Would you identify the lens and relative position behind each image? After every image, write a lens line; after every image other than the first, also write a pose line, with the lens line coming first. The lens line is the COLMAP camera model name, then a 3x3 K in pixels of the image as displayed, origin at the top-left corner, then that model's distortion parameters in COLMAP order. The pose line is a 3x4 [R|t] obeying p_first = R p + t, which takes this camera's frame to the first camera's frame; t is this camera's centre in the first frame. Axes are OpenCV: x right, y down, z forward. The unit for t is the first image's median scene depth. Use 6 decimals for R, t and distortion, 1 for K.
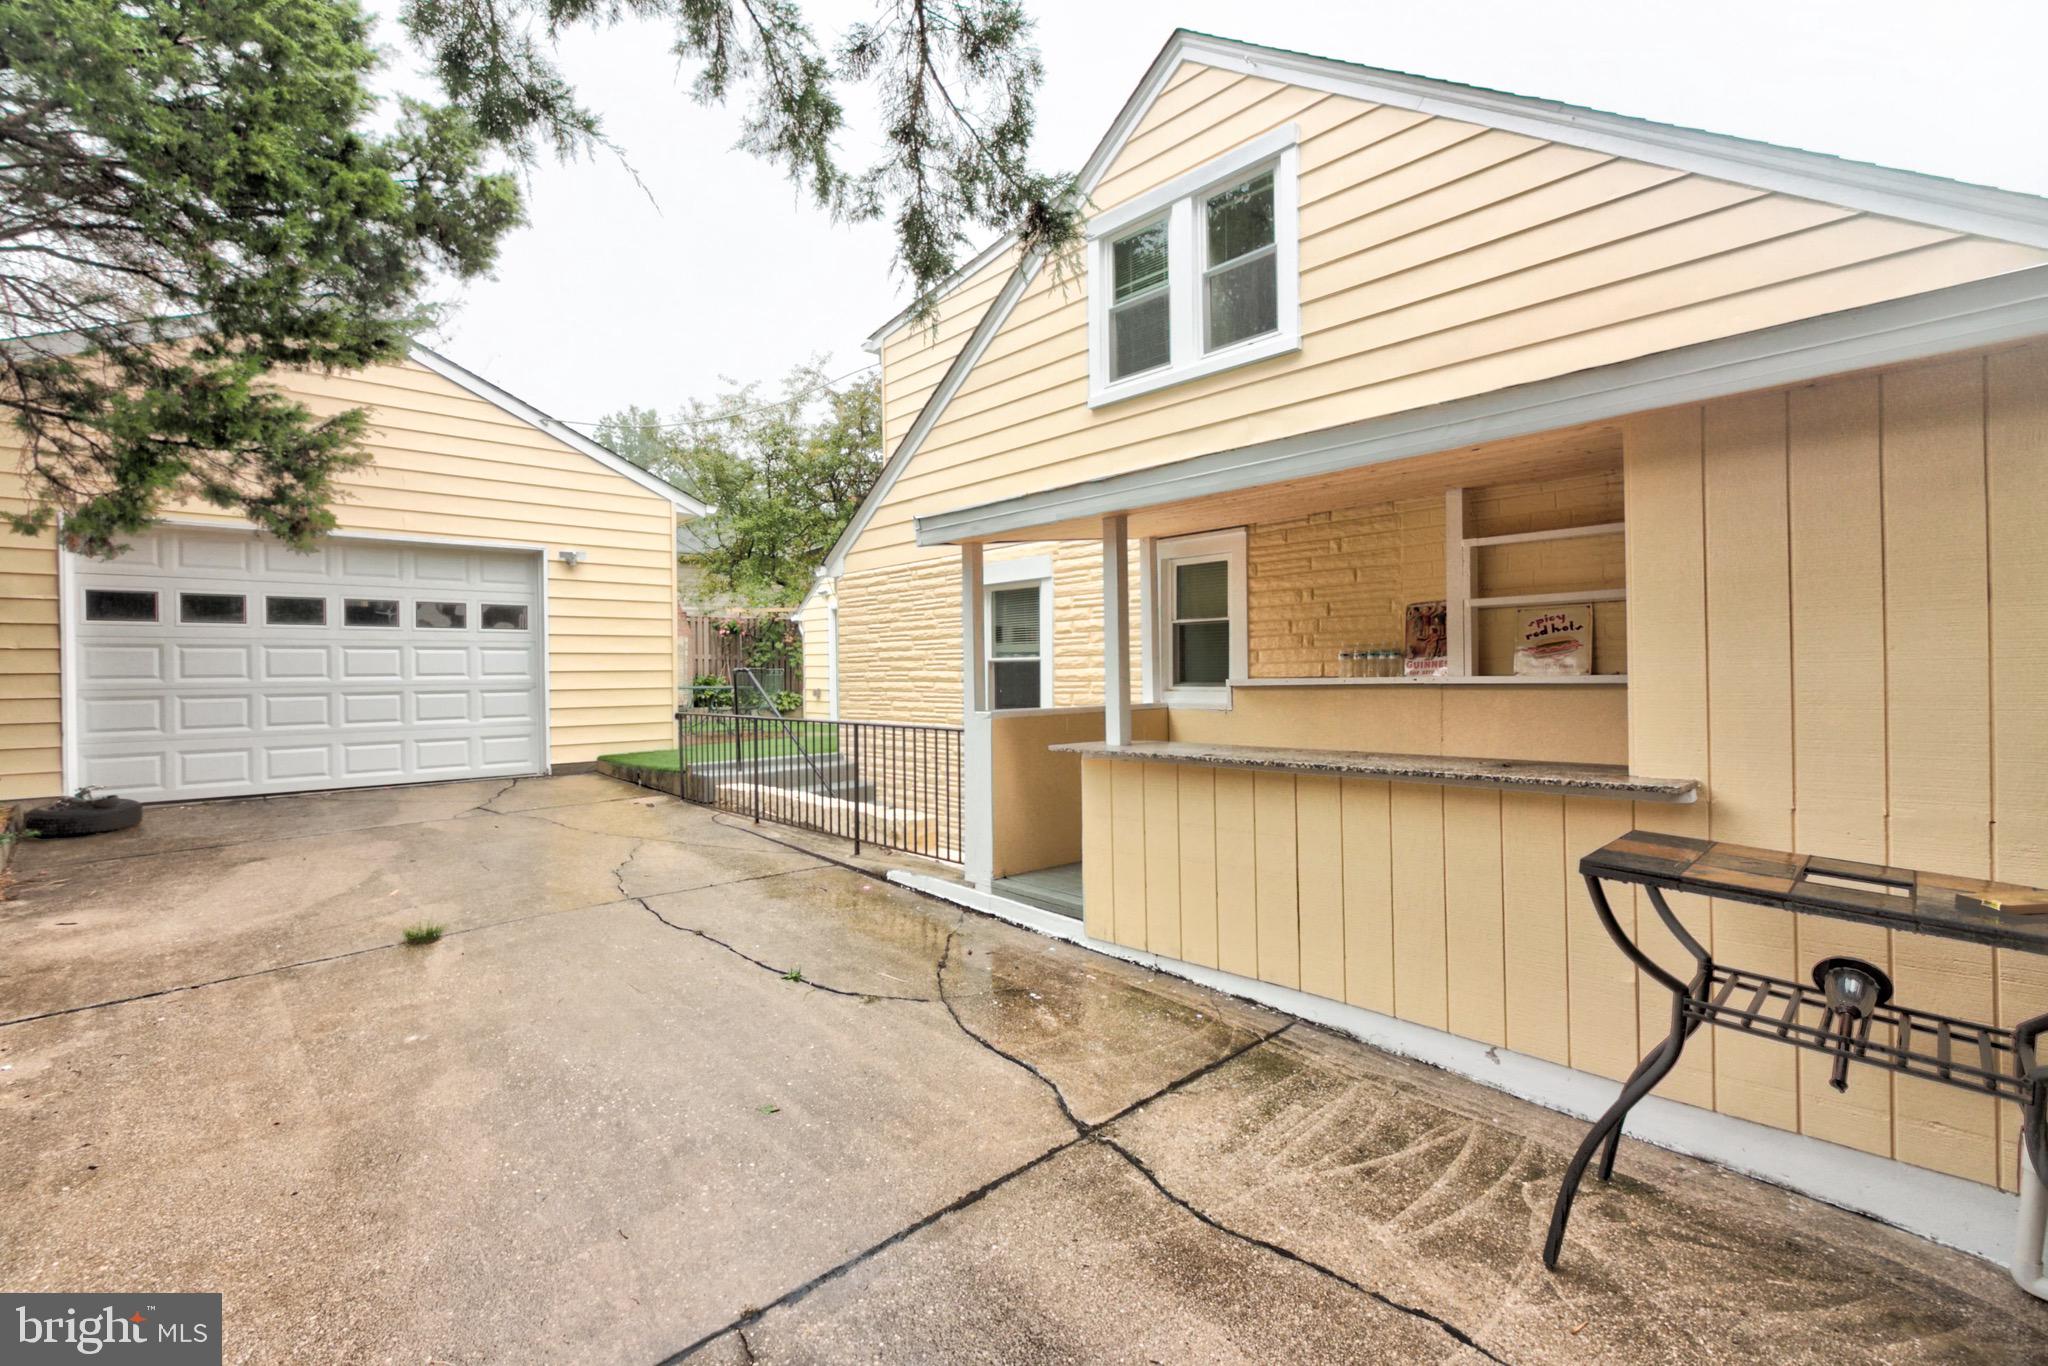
lens RADIAL K [[959.0, 0, 1022.1], [0, 959.0, 683.8], [0, 0, 1]] dist [-0.018693, -0.000009]
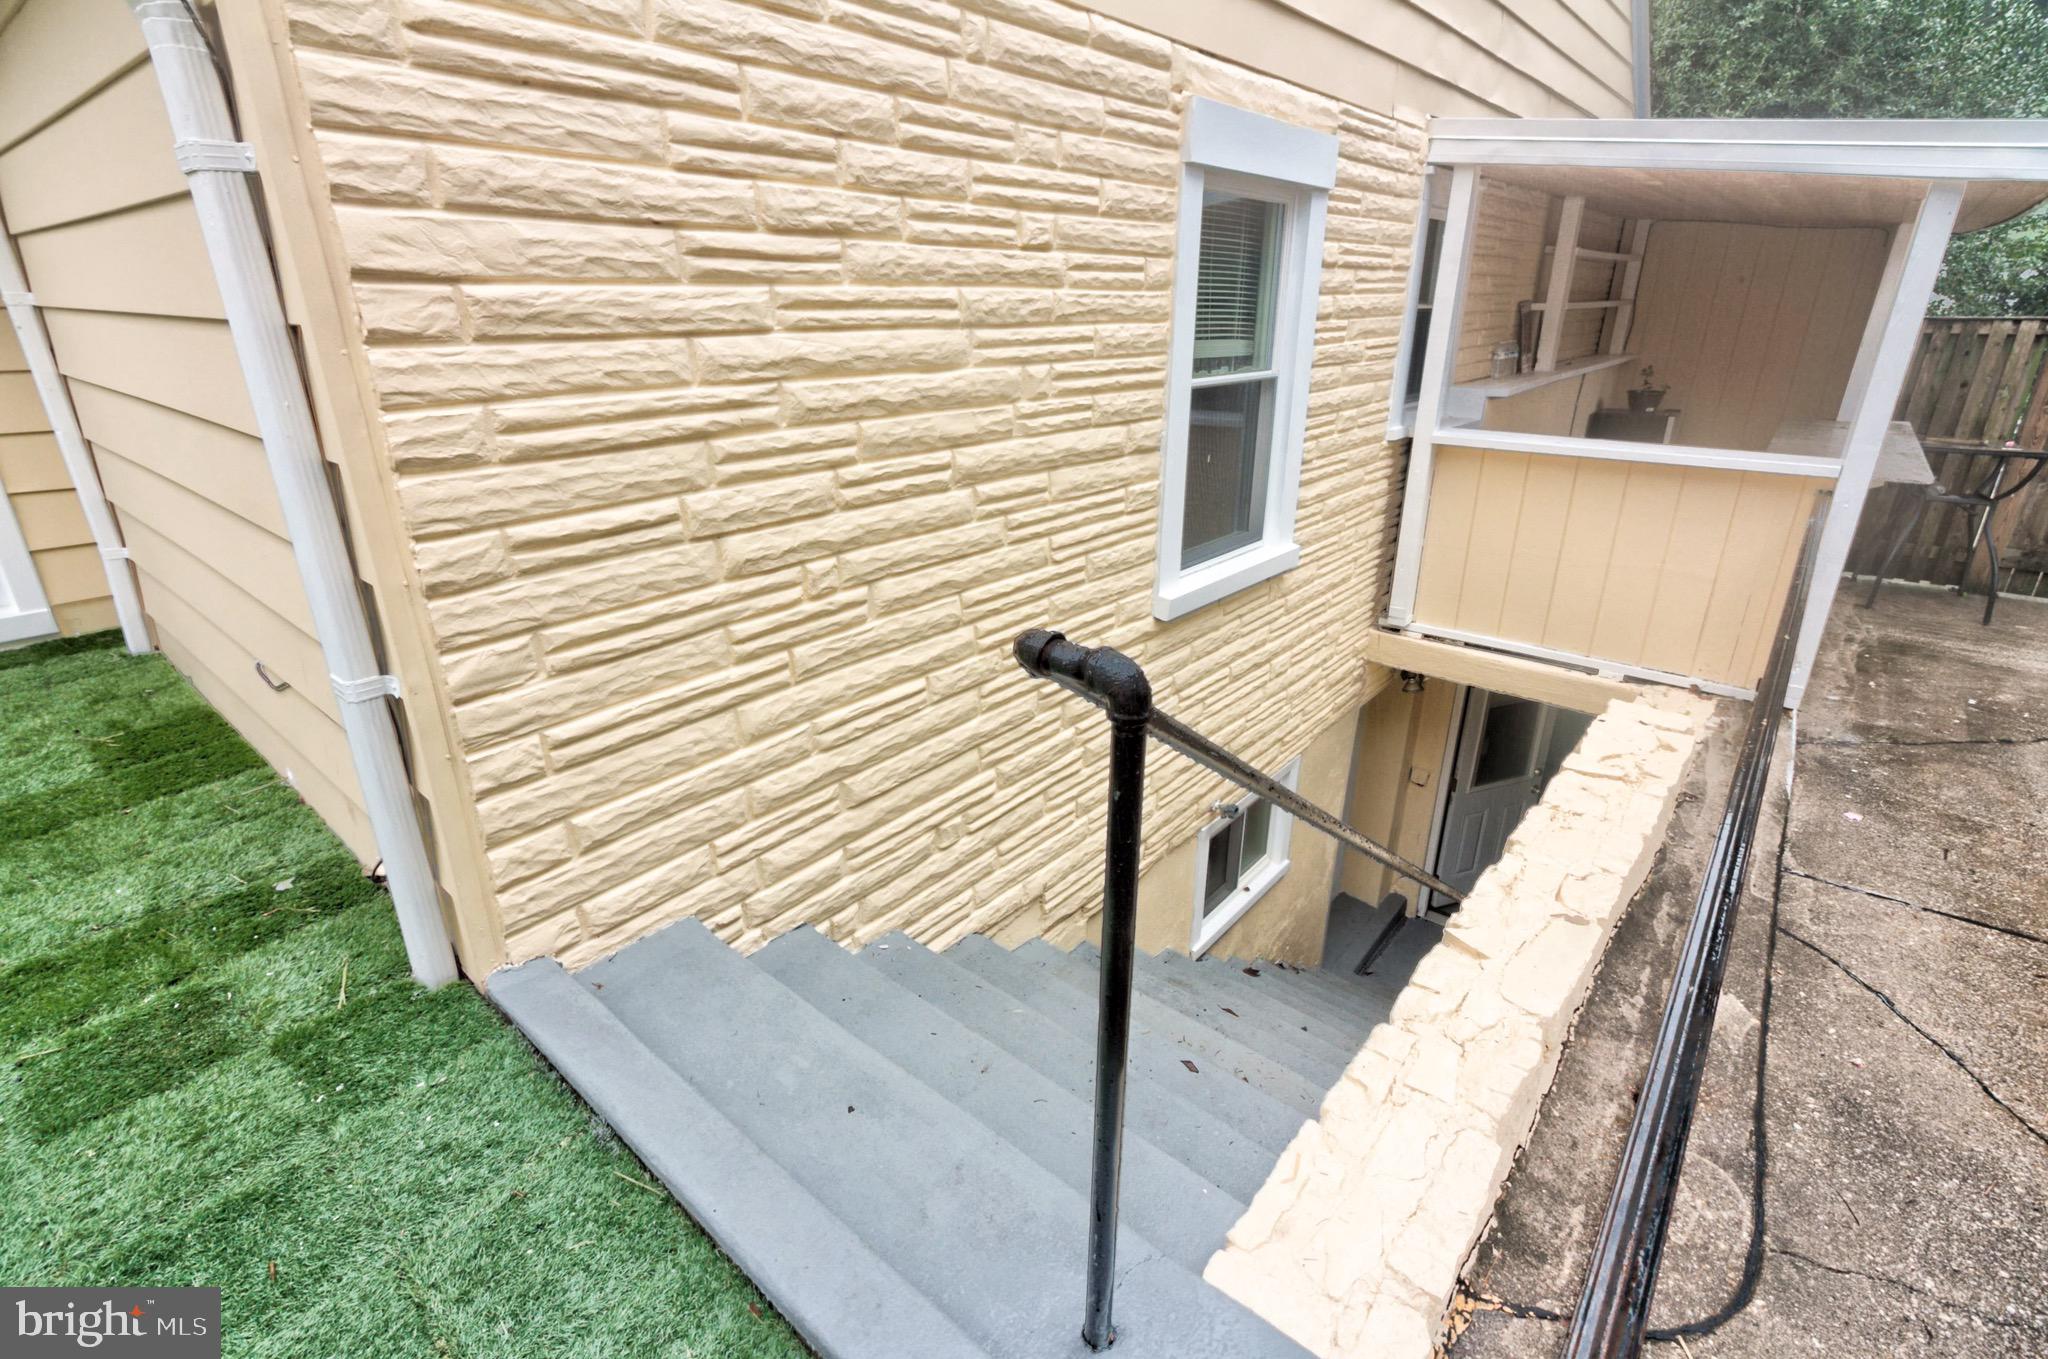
lens RADIAL K [[959.0, 0, 1022.9], [0, 959.0, 674.0], [0, 0, 1]] dist [-0.018693, -0.000009]
pose [[-0.138929, -0.367026, 0.919778, -0.386803], [-0.004158, 0.928993, 0.370075, -0.053428], [-0.990294, 0.047590, -0.130590, 1.019683]]
